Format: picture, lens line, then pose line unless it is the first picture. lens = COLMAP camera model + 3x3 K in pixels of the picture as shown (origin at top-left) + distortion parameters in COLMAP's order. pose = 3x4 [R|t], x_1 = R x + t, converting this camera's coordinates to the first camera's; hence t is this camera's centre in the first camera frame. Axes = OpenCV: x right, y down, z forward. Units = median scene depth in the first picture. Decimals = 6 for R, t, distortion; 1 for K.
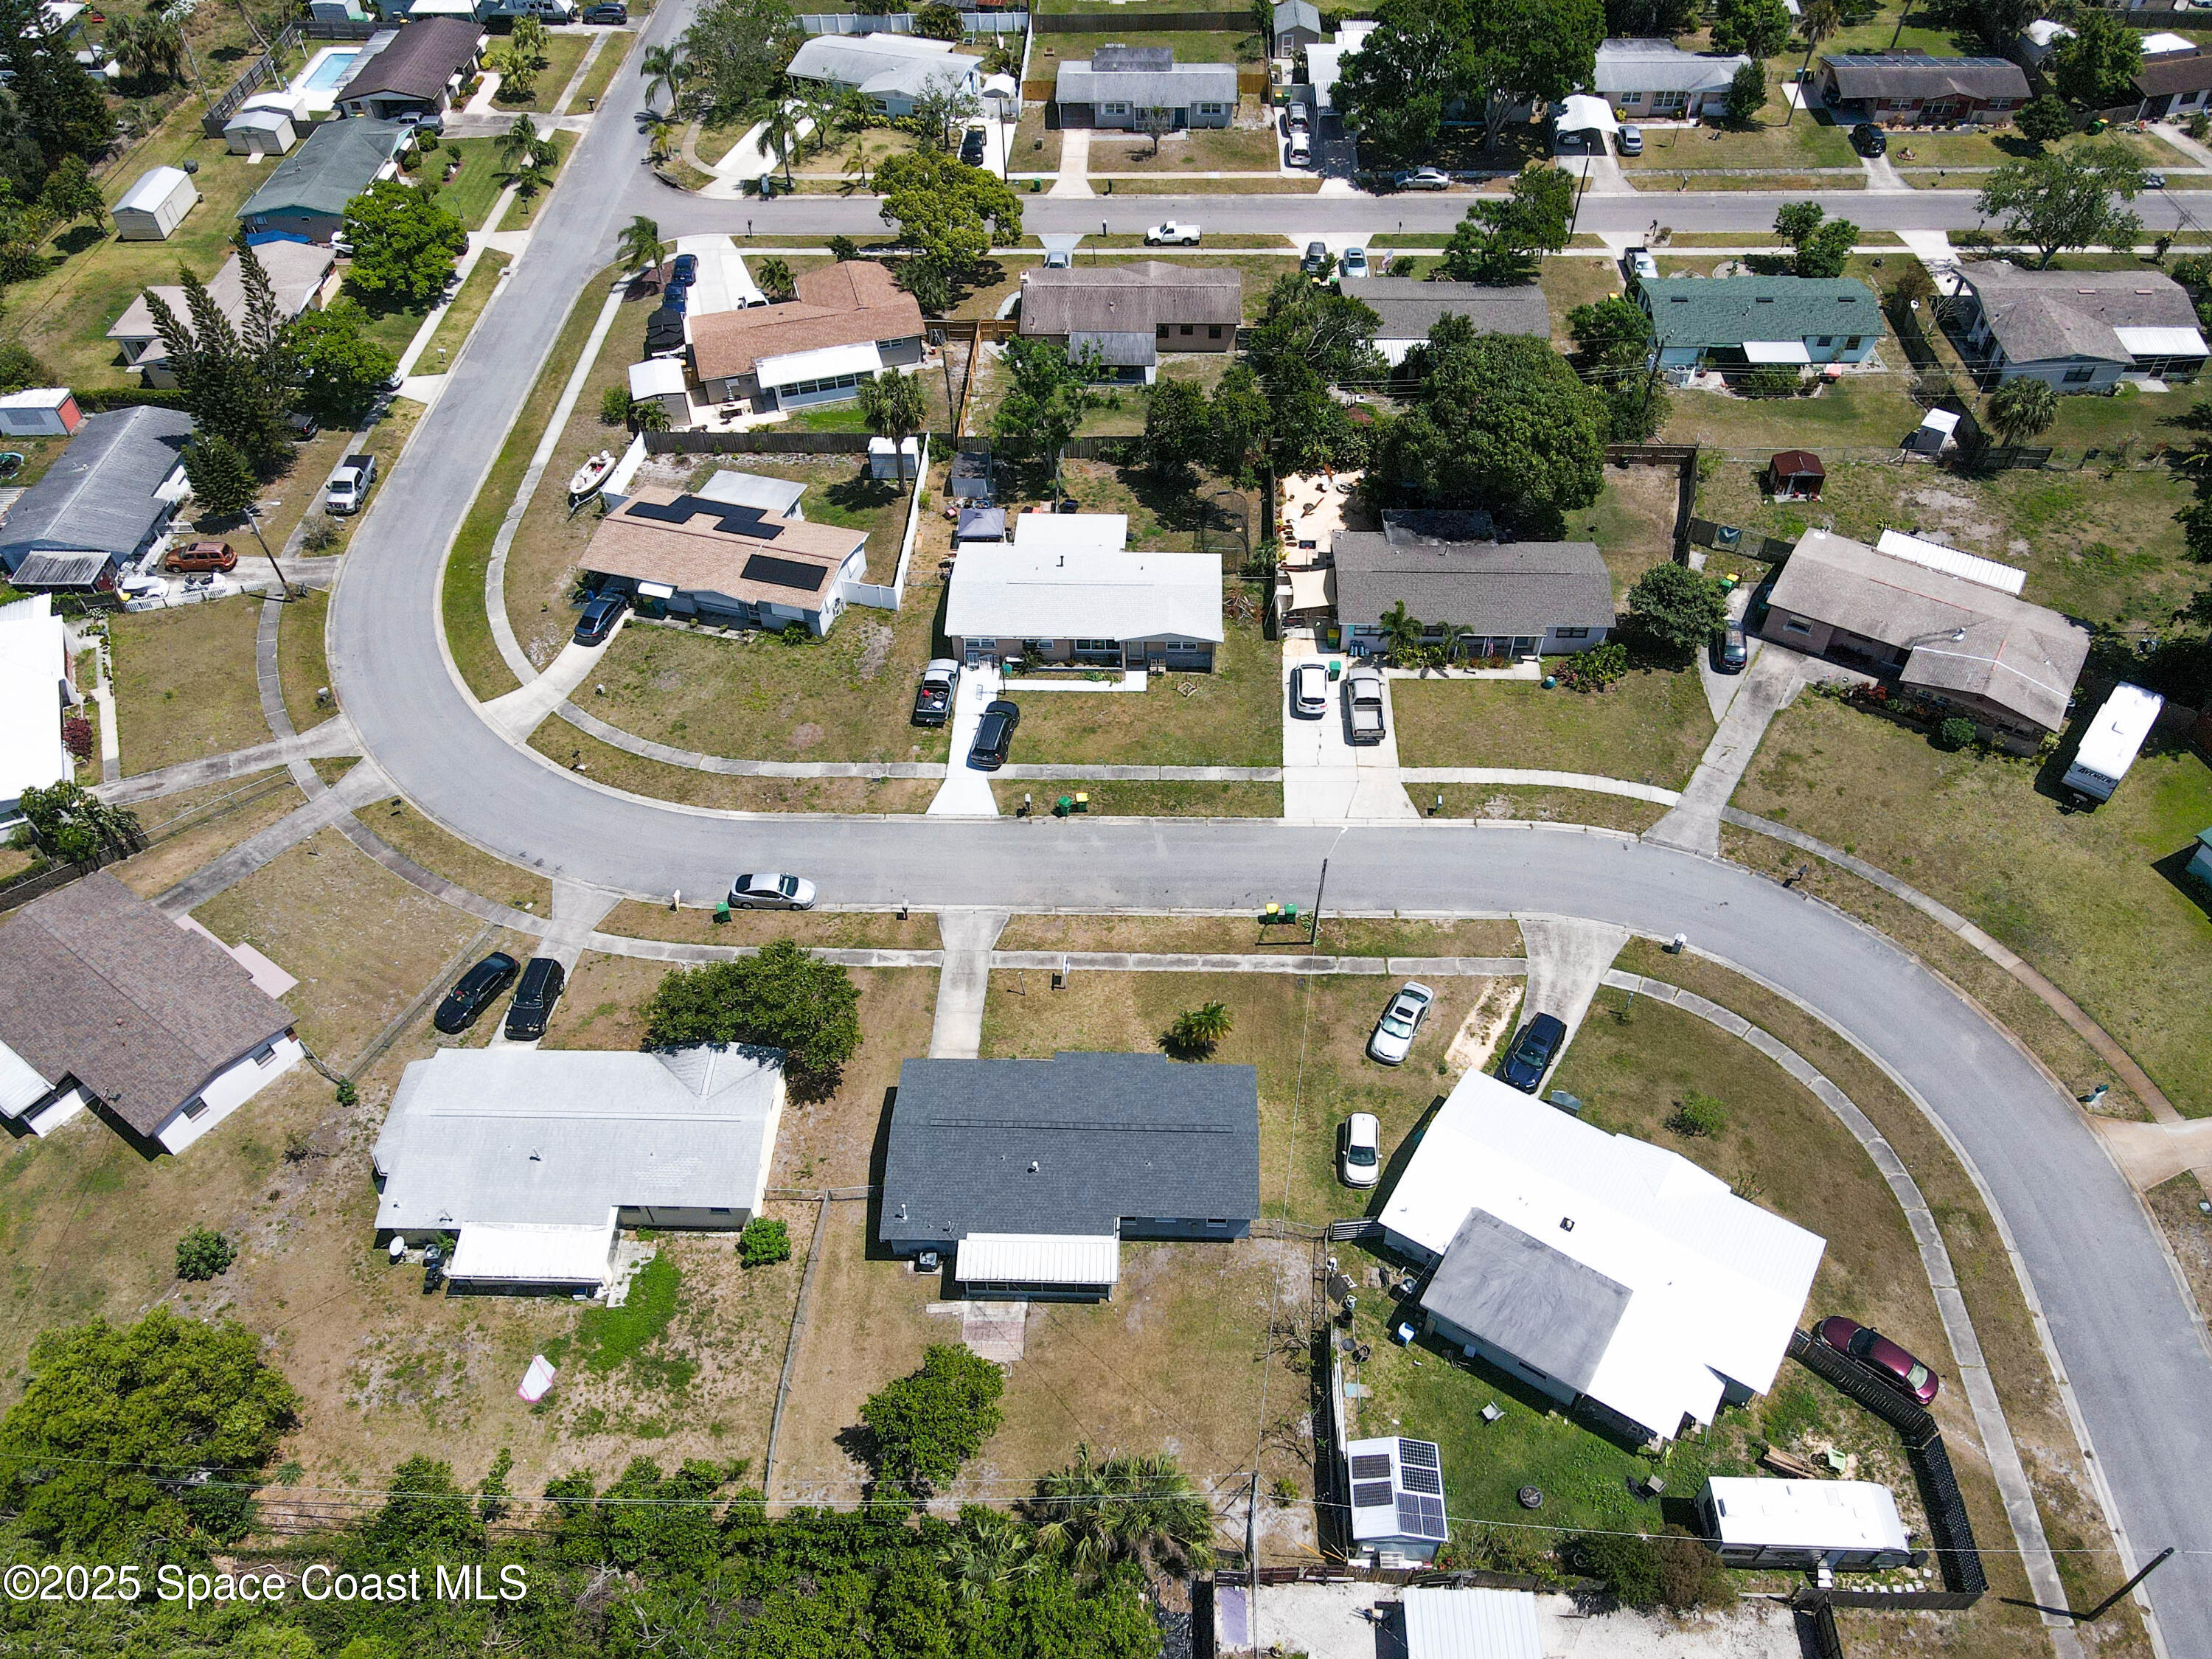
lens RADIAL K [[1627.8, 0, 1111.8], [0, 1627.8, 849.0], [0, 0, 1]] dist [0.005930, 0.006934]
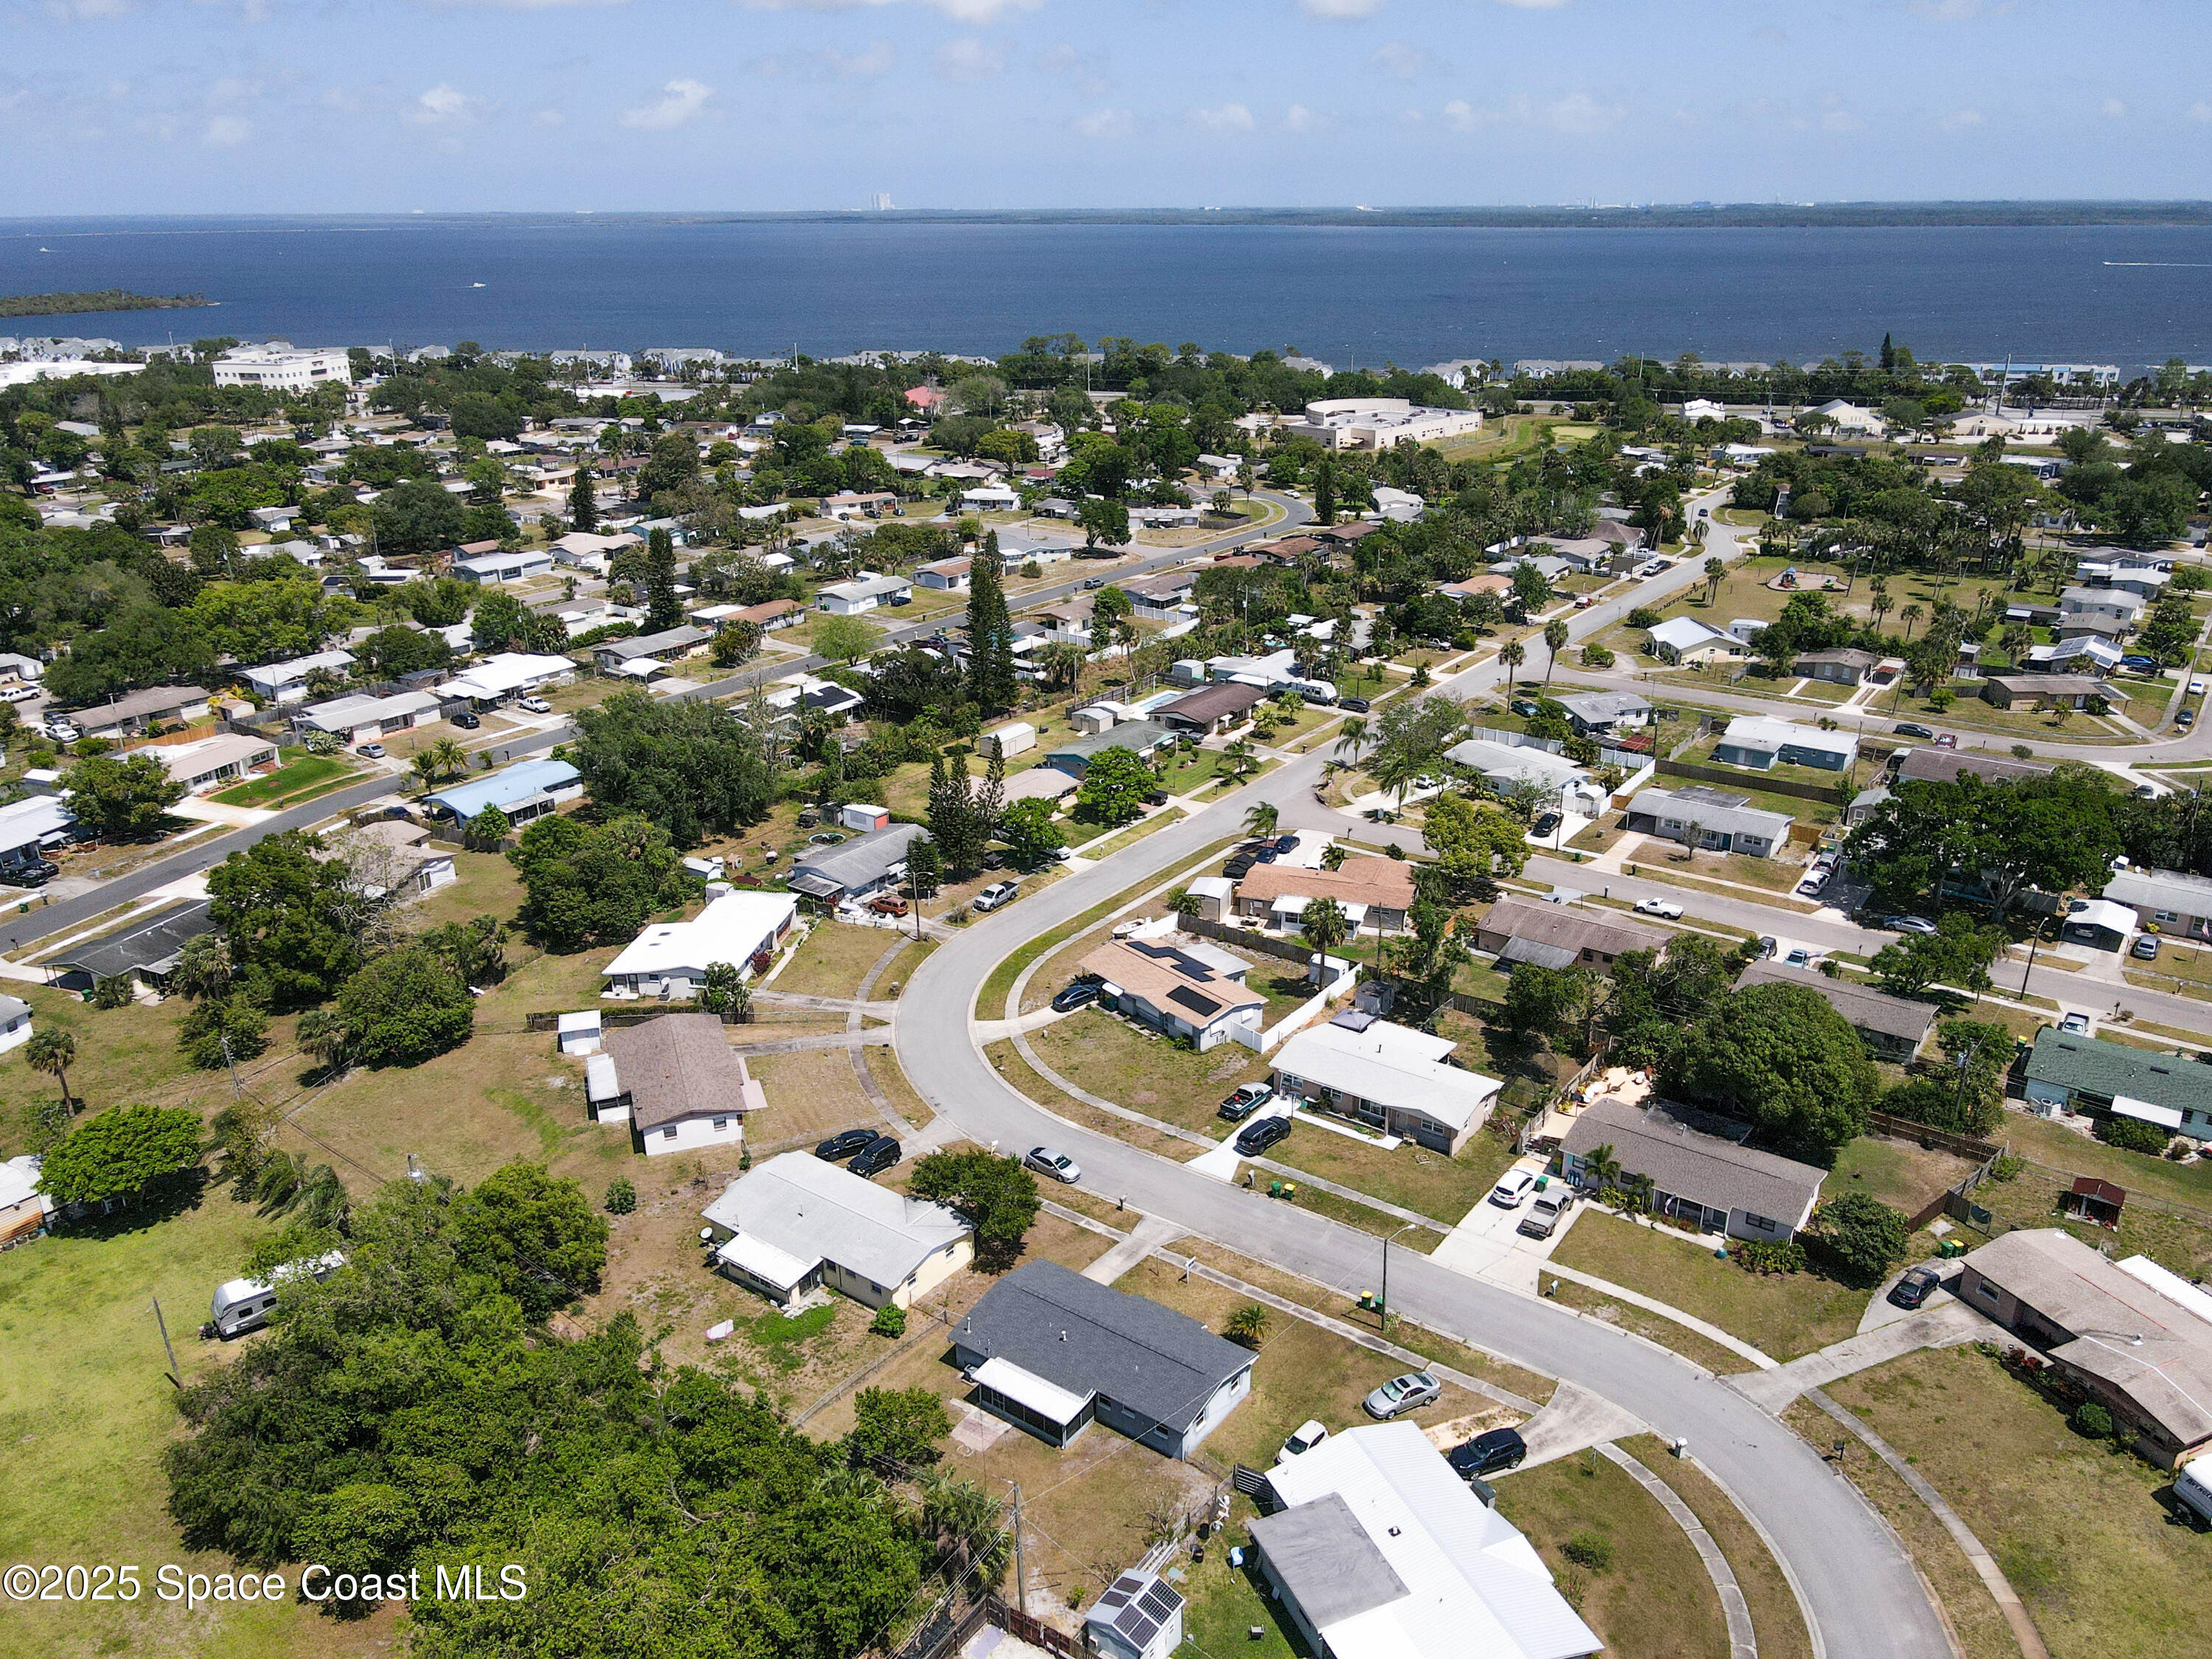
lens RADIAL K [[1627.8, 0, 1102.6], [0, 1627.8, 838.6], [0, 0, 1]] dist [0.005930, 0.006934]
pose [[0.826238, 0.212260, -0.521801, 0.475614], [-0.419882, 0.849571, -0.319263, 0.208404], [0.375540, 0.482882, 0.791072, -0.206637]]
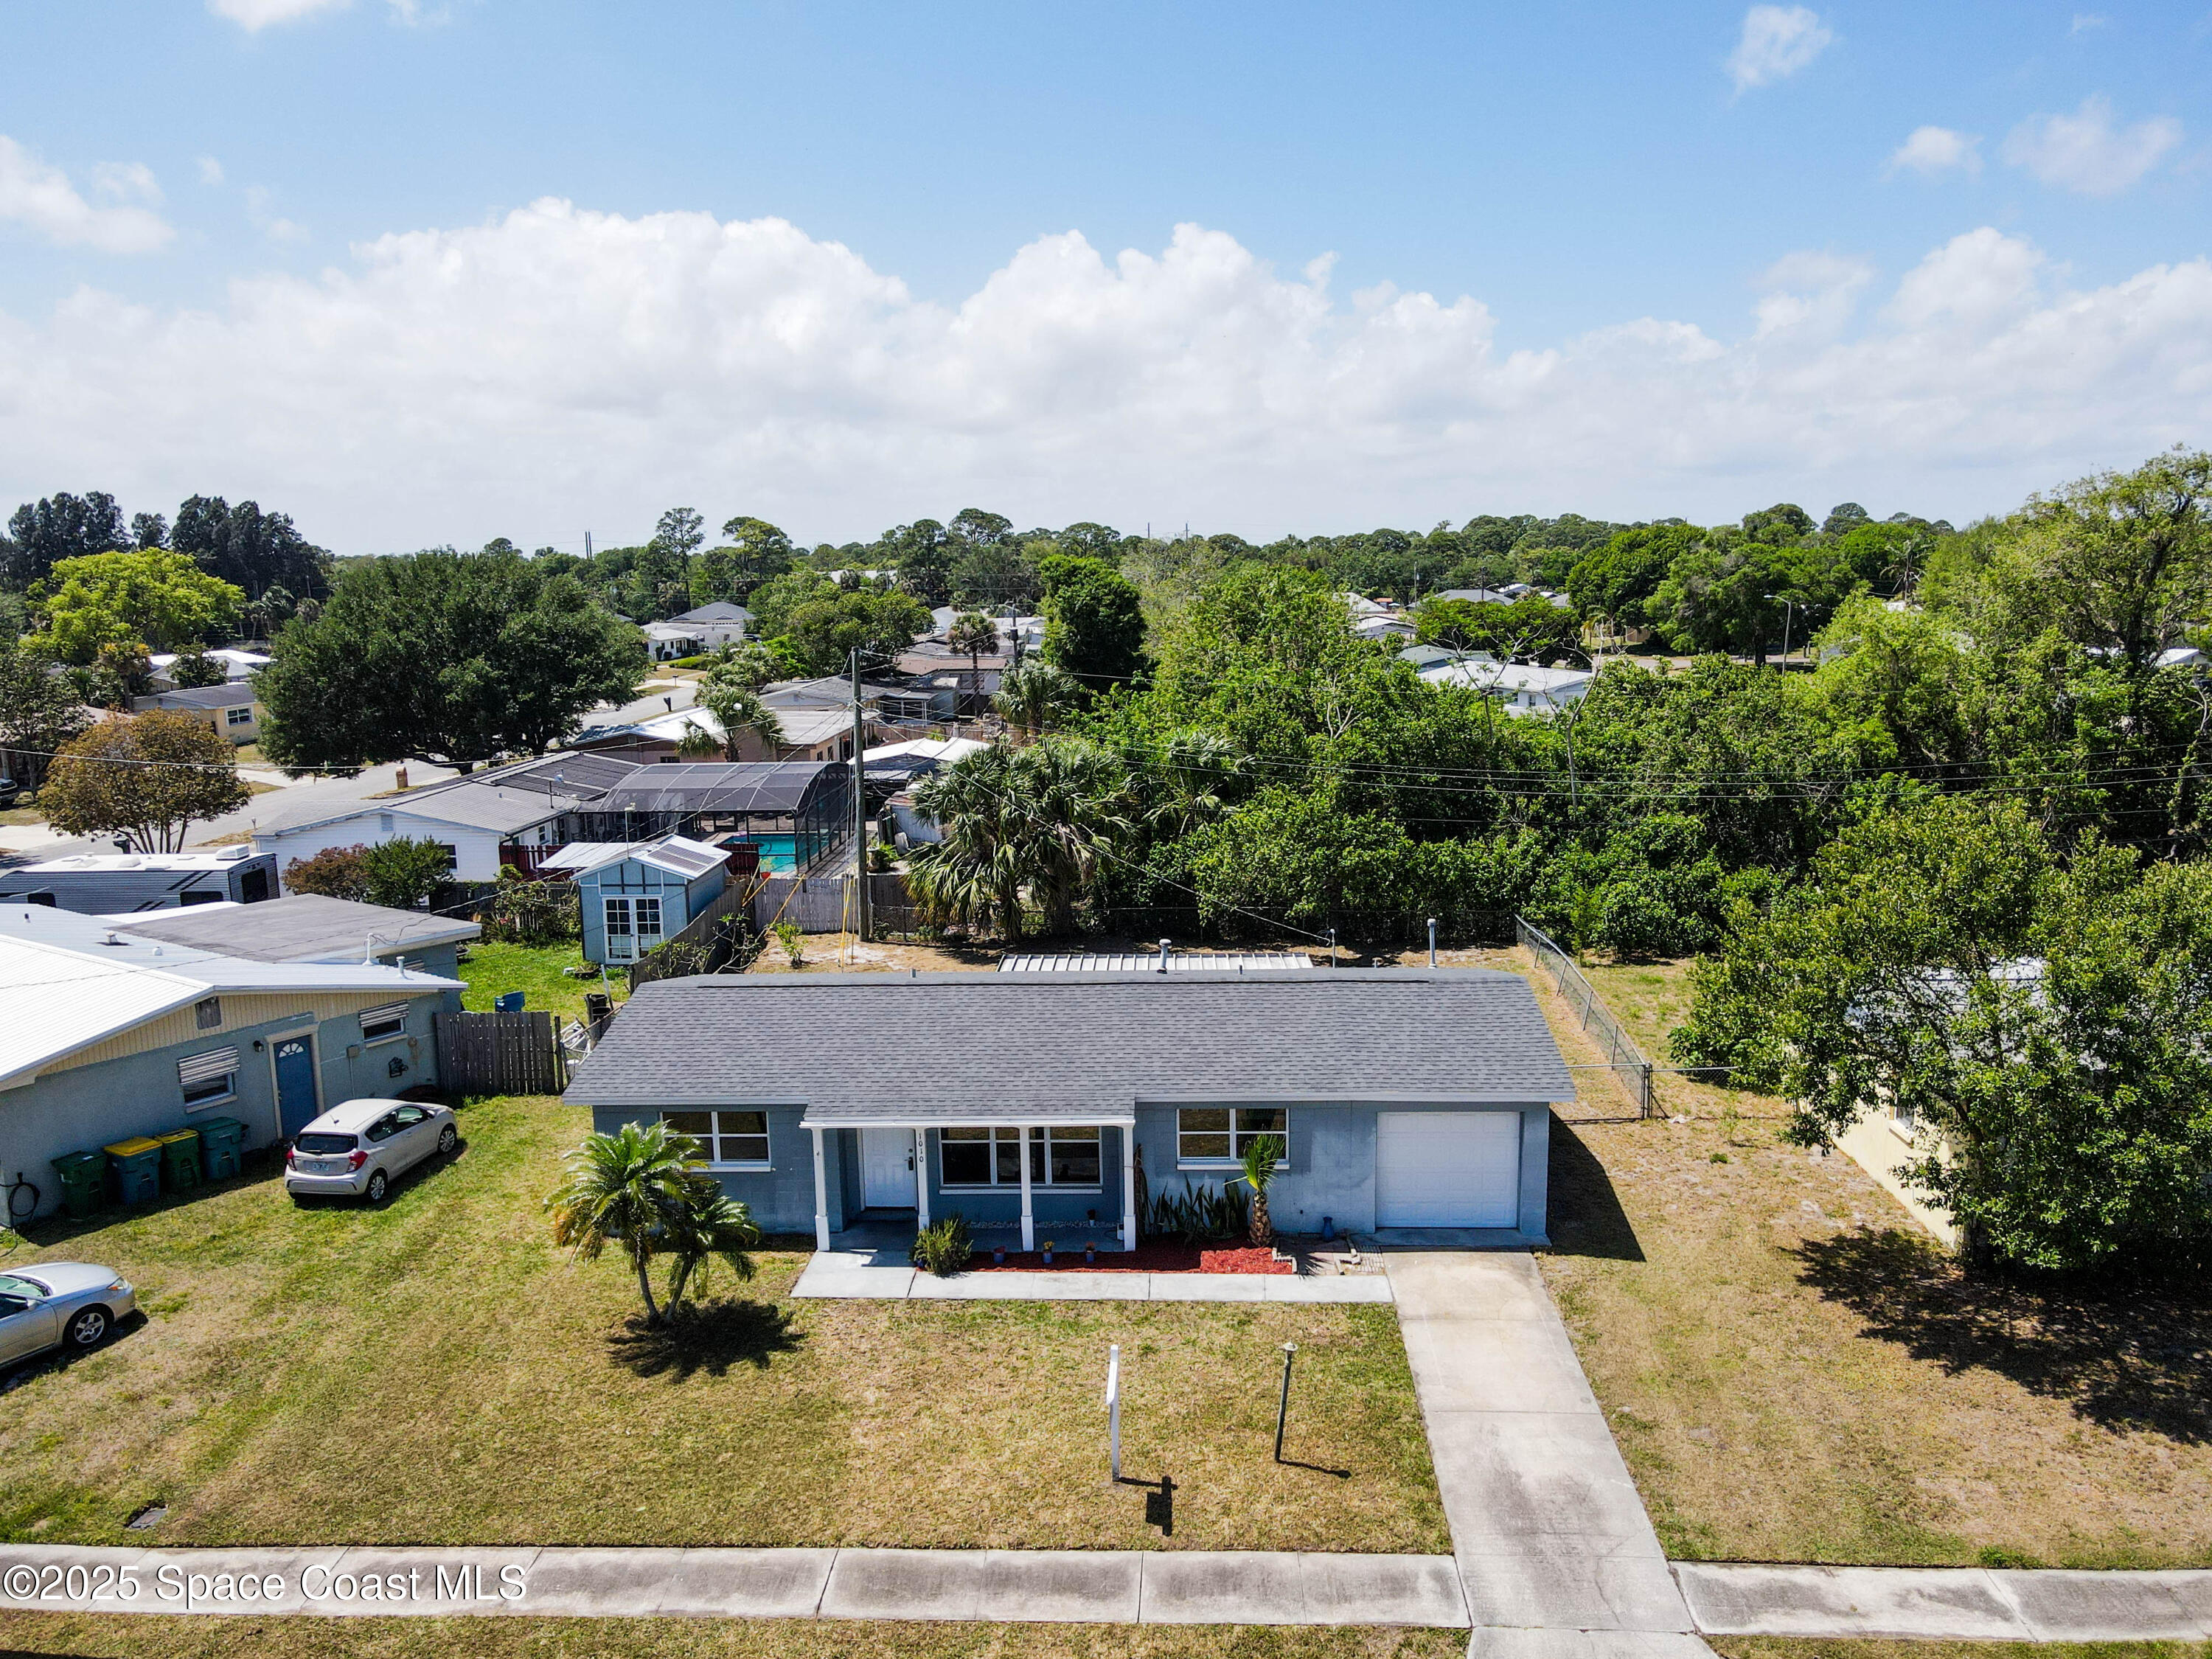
lens RADIAL K [[1627.8, 0, 1111.2], [0, 1627.8, 822.1], [0, 0, 1]] dist [0.005930, 0.006934]
pose [[-0.999408, 0.030459, 0.015984, -0.032111], [0.029886, 0.538806, 0.841900, -0.161331], [0.017031, 0.841879, -0.539397, 0.962351]]
